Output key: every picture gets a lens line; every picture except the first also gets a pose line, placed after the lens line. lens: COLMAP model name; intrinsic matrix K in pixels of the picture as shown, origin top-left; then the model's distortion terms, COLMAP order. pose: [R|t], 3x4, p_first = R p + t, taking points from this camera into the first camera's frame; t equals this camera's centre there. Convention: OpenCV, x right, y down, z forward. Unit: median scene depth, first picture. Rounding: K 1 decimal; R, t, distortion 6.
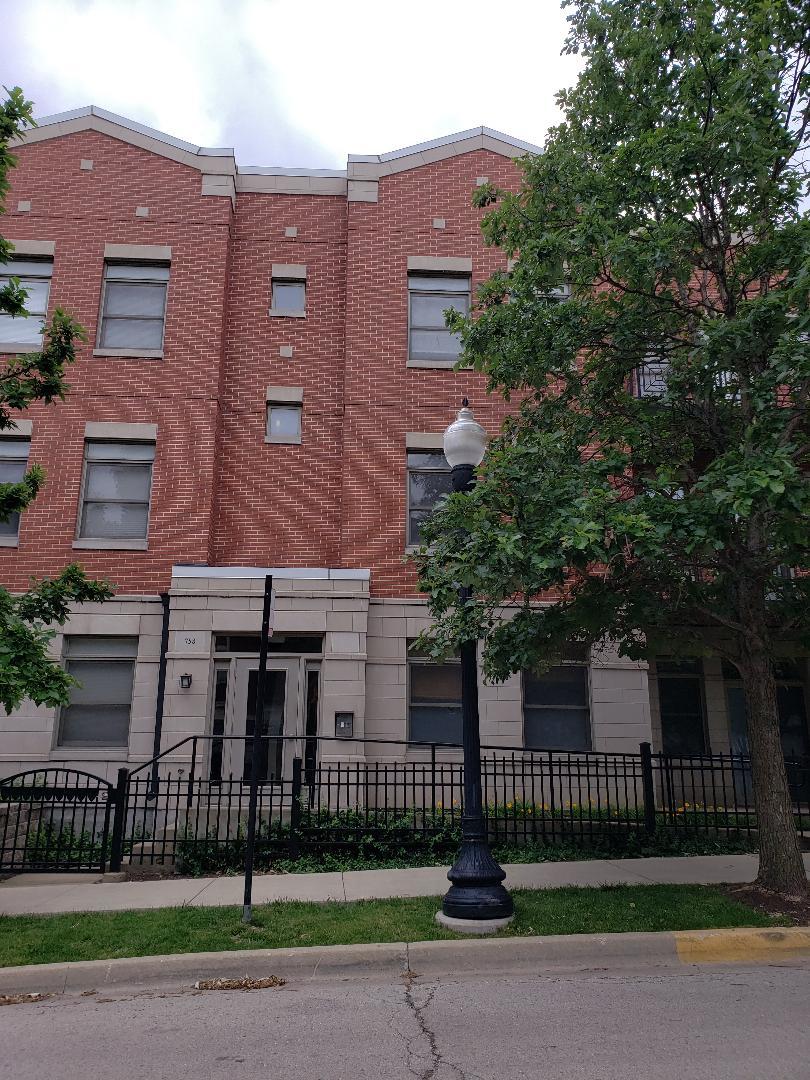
lens RADIAL K [[822.3, 0, 405.0], [0, 822.3, 540.0], [0, 0, 1]] dist [0.030144, 0.001110]
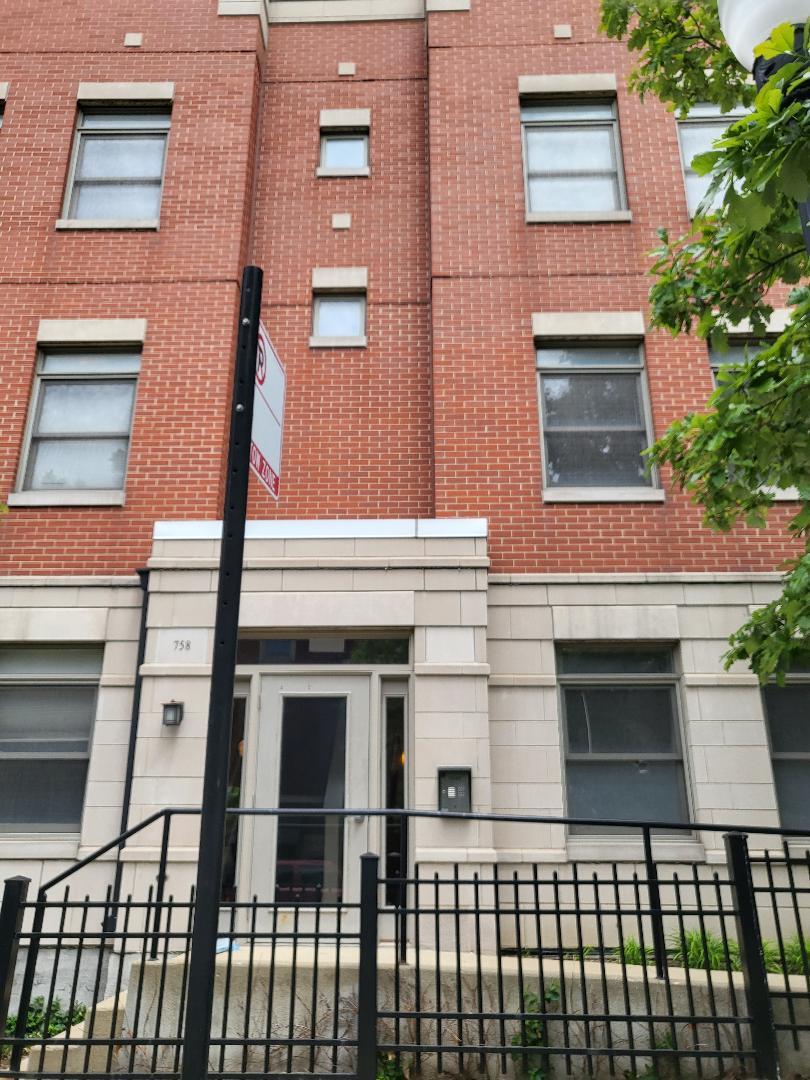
lens RADIAL K [[811.6, 0, 405.0], [0, 811.6, 540.0], [0, 0, 1]] dist [-0.024837, 0.002255]
pose [[0.995665, -0.037793, -0.084986, -0.053311], [0.028450, 0.993680, -0.108584, 0.113283], [0.088552, 0.105695, 0.990448, 0.436852]]
